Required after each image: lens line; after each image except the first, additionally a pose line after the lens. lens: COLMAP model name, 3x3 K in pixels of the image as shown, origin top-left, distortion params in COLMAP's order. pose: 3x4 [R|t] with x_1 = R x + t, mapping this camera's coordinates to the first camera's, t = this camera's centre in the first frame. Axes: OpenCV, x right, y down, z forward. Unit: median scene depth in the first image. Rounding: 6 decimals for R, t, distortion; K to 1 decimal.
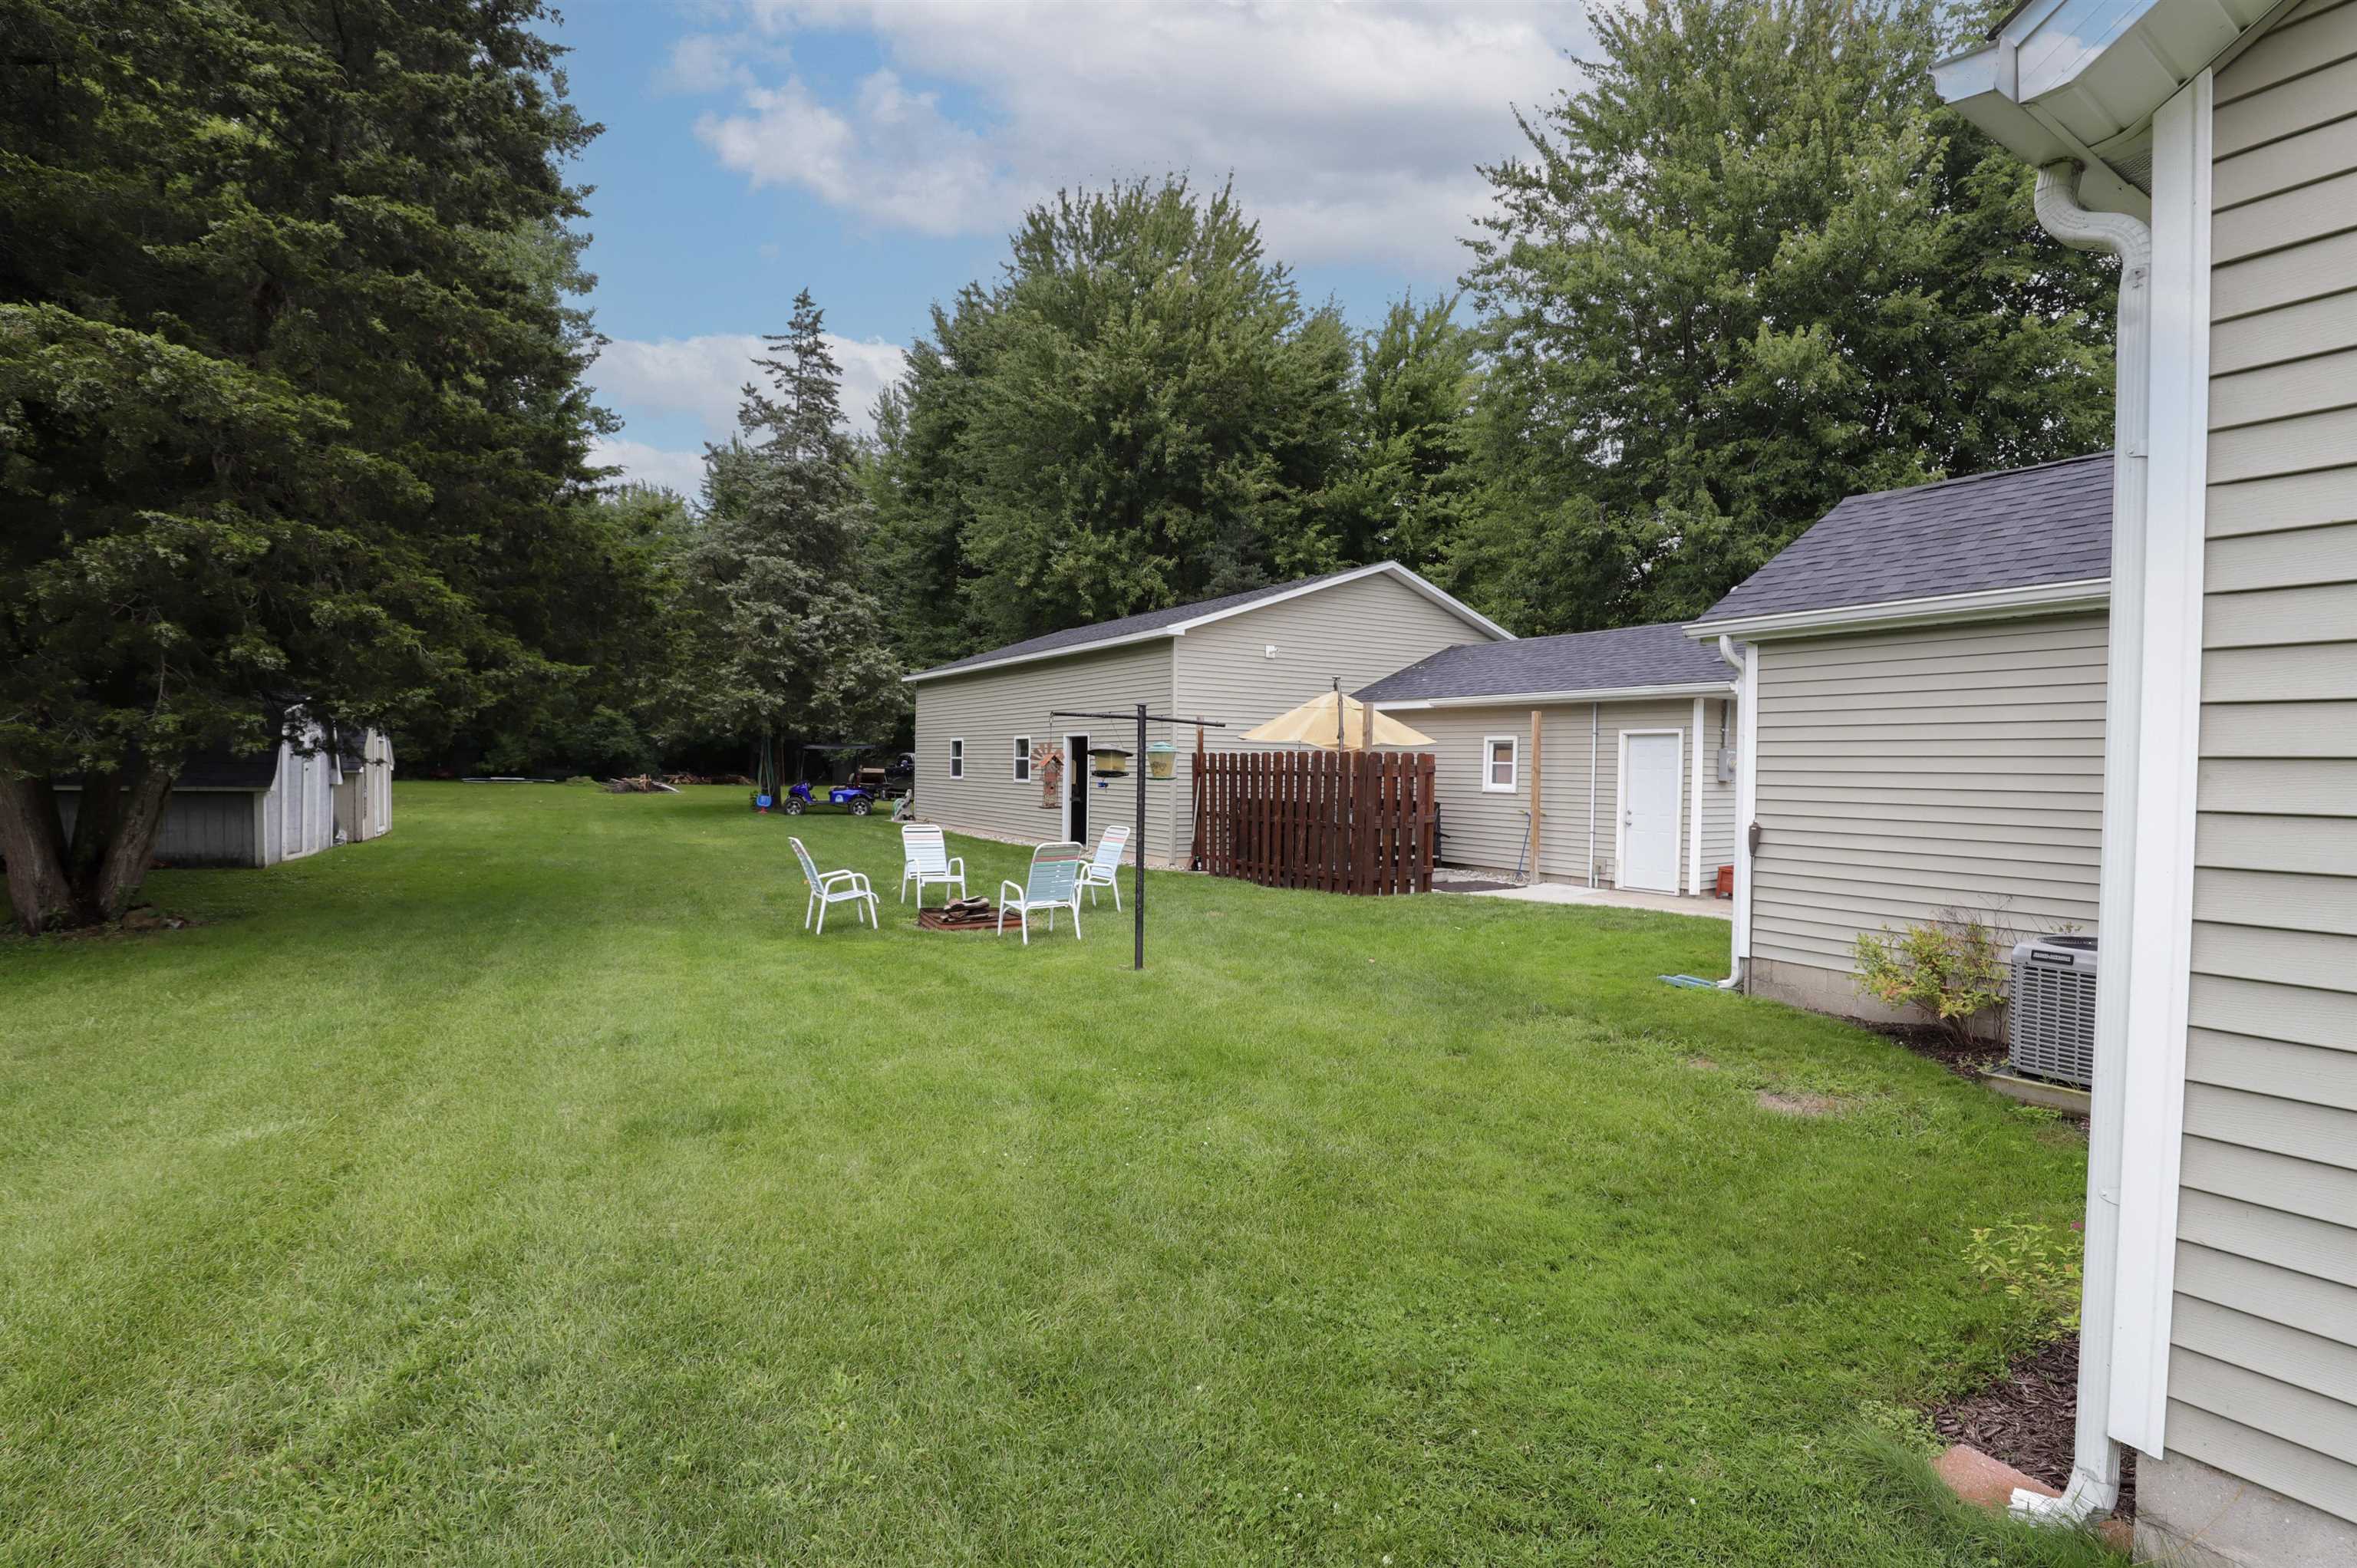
lens RADIAL K [[1081.3, 0, 1183.5], [0, 1081.3, 786.3], [0, 0, 1]] dist [-0.038184, 0.008167]
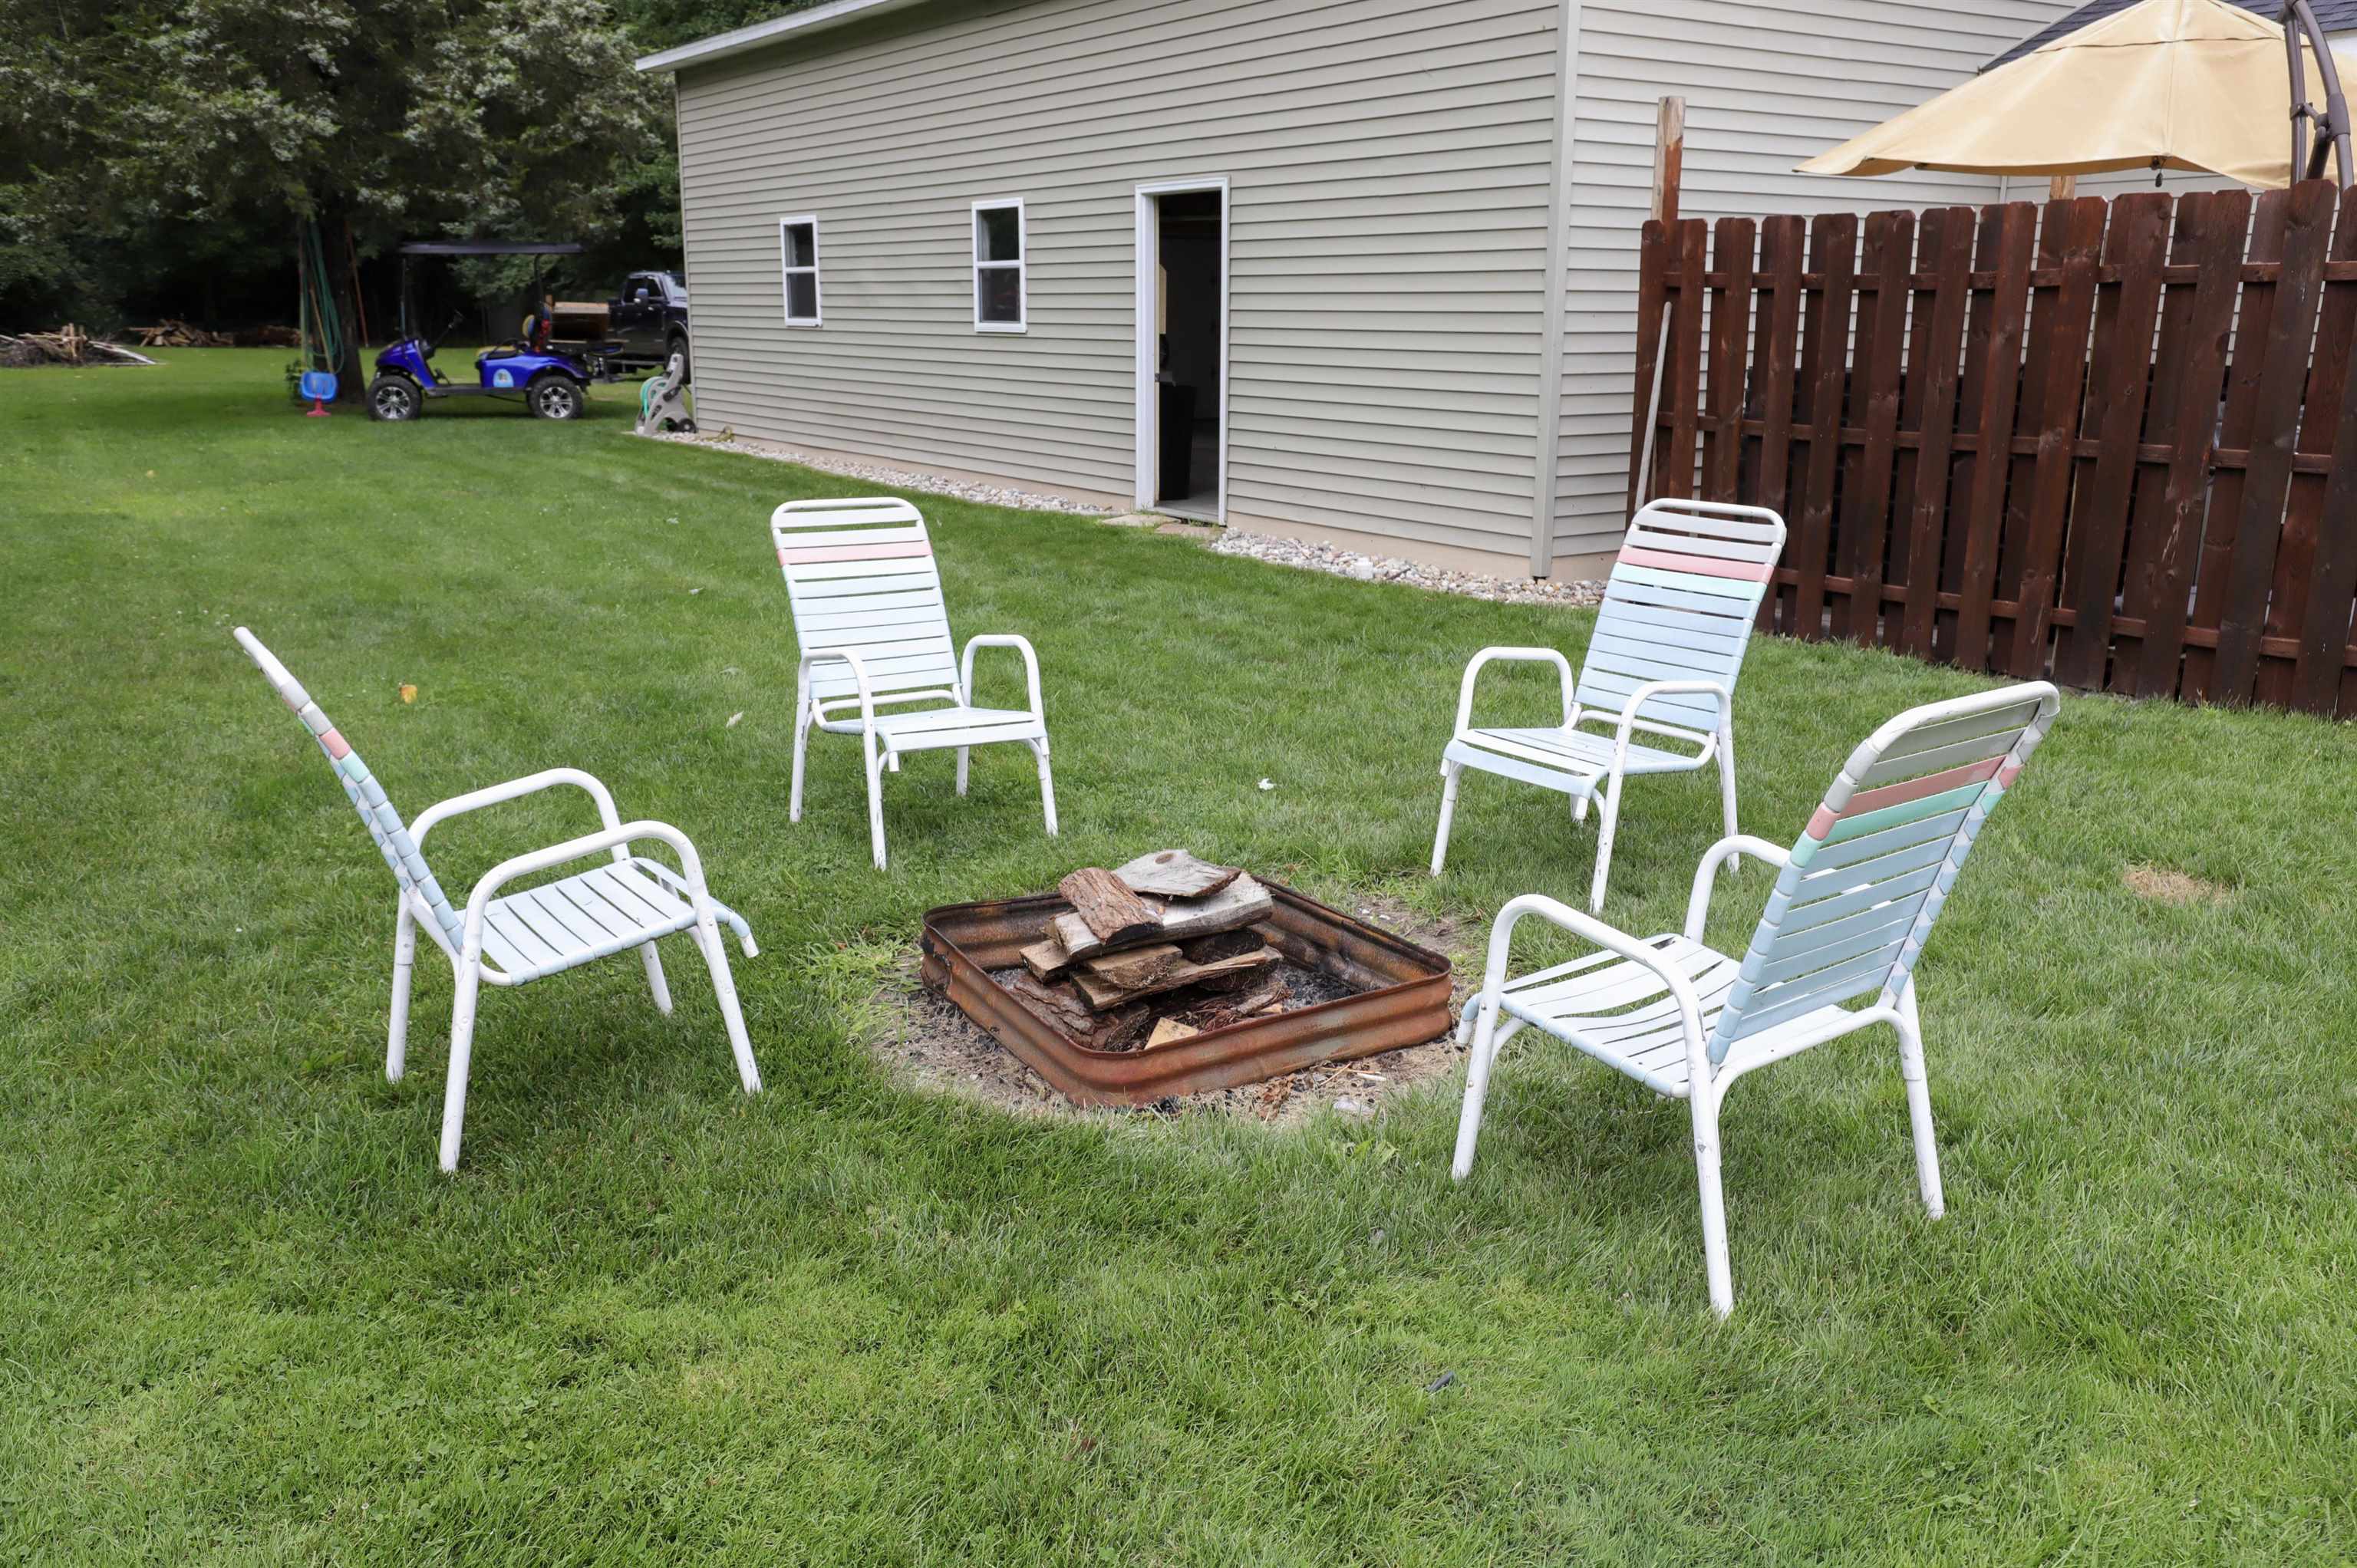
lens RADIAL K [[1930.6, 0, 1173.8], [0, 1930.6, 791.9], [0, 0, 1]] dist [0.030236, -0.000021]
pose [[0.999790, -0.015368, 0.013578, -0.078039], [0.011897, 0.973976, 0.226337, 0.000406], [-0.016703, -0.226128, 0.973954, 0.245192]]
